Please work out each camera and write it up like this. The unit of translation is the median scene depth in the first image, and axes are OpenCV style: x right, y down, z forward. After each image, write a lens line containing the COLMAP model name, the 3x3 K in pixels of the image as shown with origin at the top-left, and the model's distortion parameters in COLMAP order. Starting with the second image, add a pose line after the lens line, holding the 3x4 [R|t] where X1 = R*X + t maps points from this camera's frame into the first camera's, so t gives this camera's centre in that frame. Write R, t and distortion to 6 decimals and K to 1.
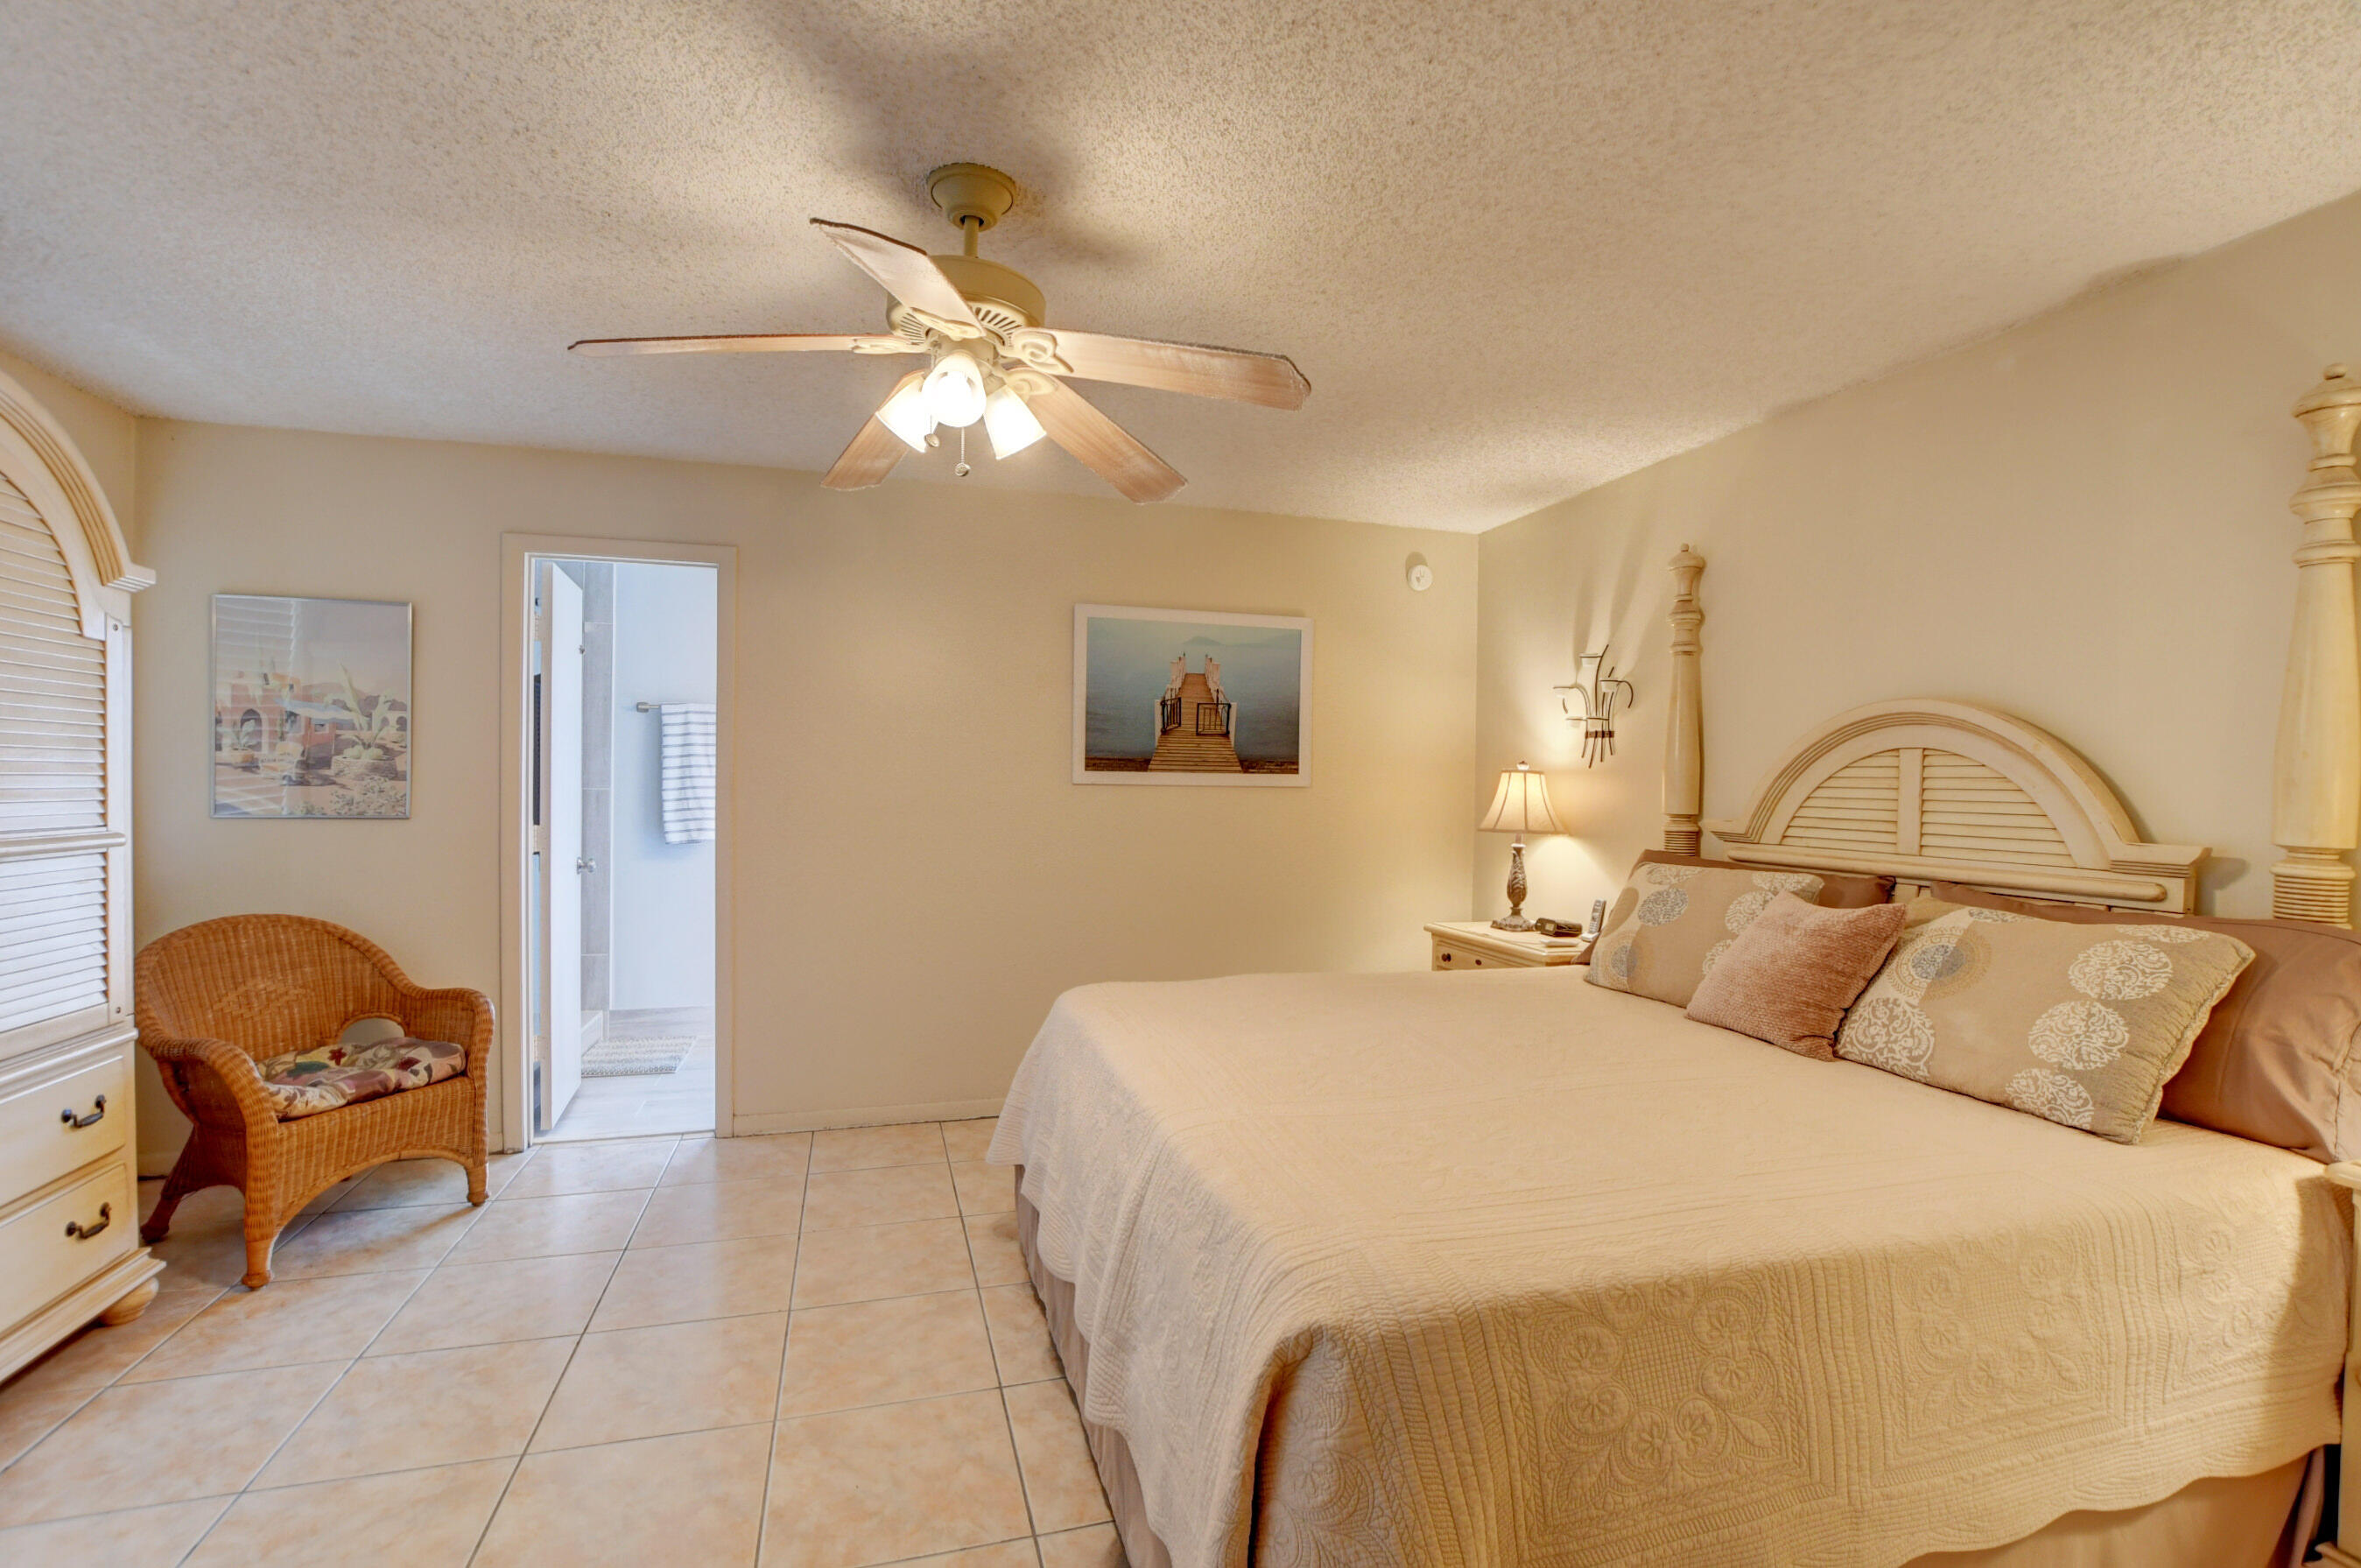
lens RADIAL K [[1039.5, 0, 1182.5], [0, 1039.5, 782.0], [0, 0, 1]] dist [-0.032560, 0.004802]
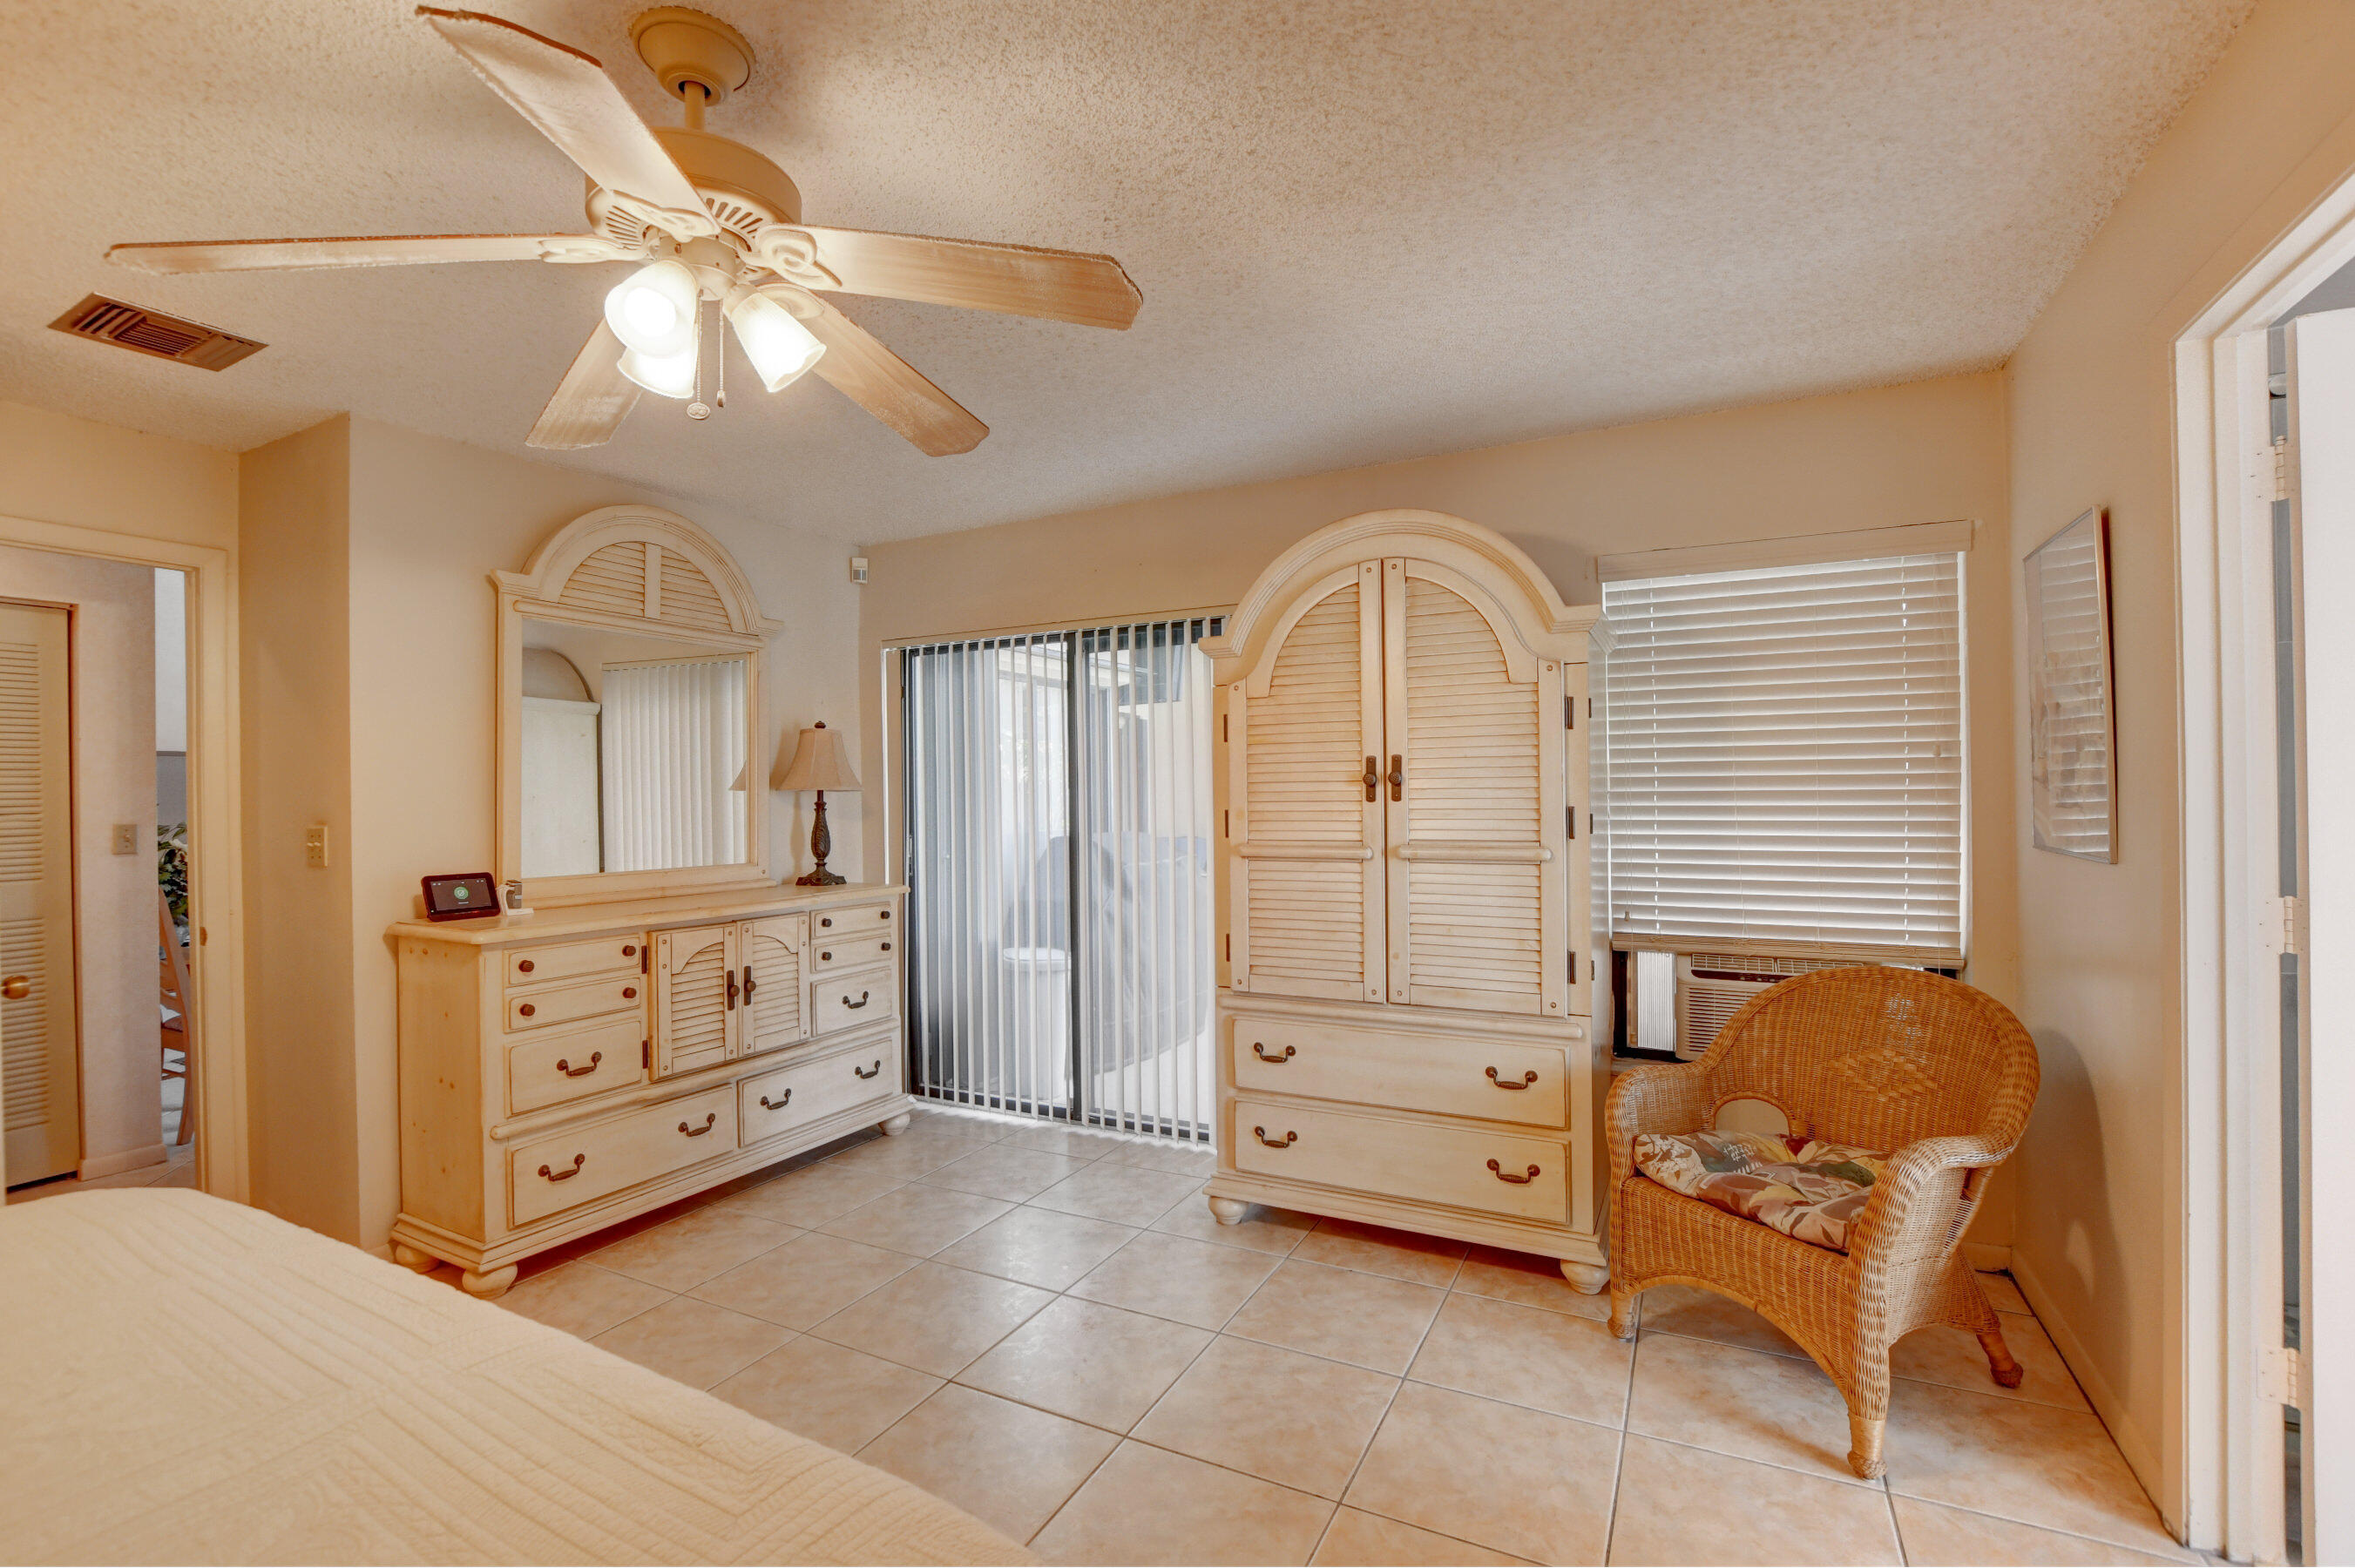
lens RADIAL K [[1036.8, 0, 1171.4], [0, 1036.8, 796.4], [0, 0, 1]] dist [-0.032560, 0.004802]
pose [[-0.701154, 0.008022, -0.712965, 0.064044], [0.011960, 0.999928, -0.000512, -0.011555], [0.712910, -0.008886, -0.701199, 1.388521]]
